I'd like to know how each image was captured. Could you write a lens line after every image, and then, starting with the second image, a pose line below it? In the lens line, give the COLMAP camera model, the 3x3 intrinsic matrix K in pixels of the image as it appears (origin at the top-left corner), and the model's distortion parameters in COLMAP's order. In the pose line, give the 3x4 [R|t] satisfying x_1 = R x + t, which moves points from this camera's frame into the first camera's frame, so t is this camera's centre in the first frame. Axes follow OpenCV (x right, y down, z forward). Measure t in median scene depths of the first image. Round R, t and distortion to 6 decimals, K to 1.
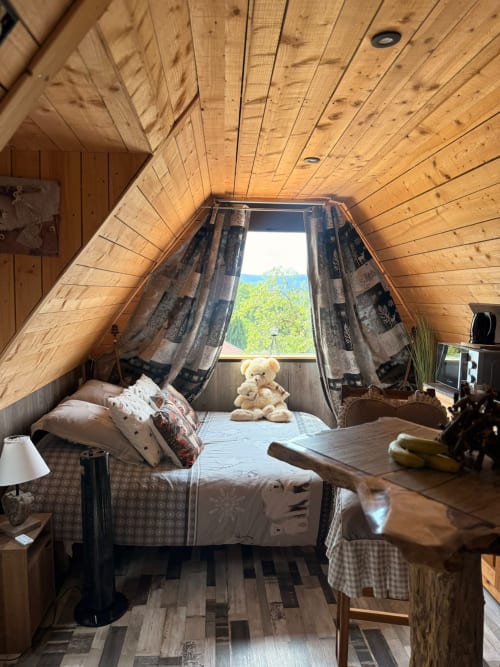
lens RADIAL K [[459.3, 0, 246.1], [0, 459.3, 334.9], [0, 0, 1]] dist [0.184782, -0.300460]
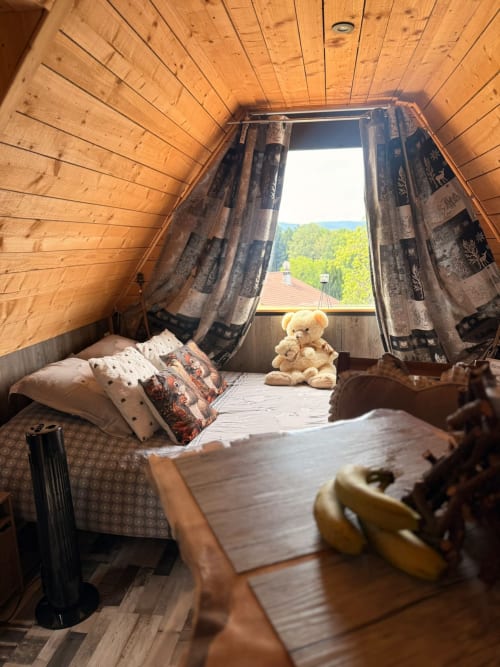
lens RADIAL K [[461.7, 0, 250.0], [0, 461.7, 333.5], [0, 0, 1]] dist [0.123223, -0.195950]
pose [[0.978437, 0.008211, -0.206383, 0.109238], [0.012403, 0.995071, 0.098391, 0.008669], [0.206174, -0.098829, 0.973512, 0.174523]]
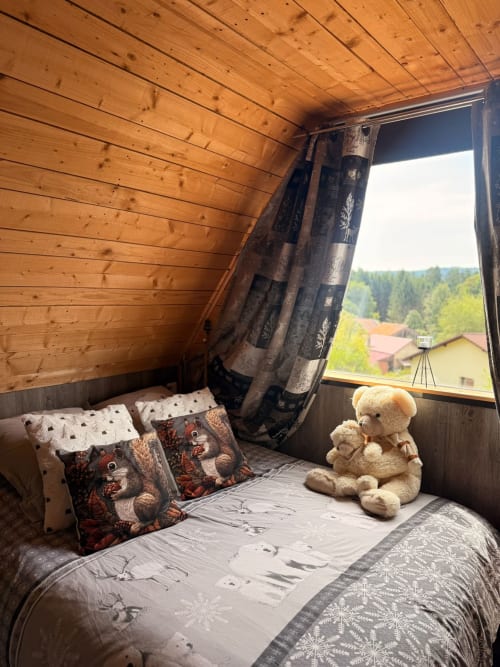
lens RADIAL K [[461.7, 0, 250.0], [0, 461.7, 333.5], [0, 0, 1]] dist [0.123223, -0.195950]
pose [[0.755093, 0.053787, -0.653408, 0.285384], [-0.067296, 0.997724, 0.004361, -0.006299], [0.652155, 0.040679, 0.756993, 0.474723]]
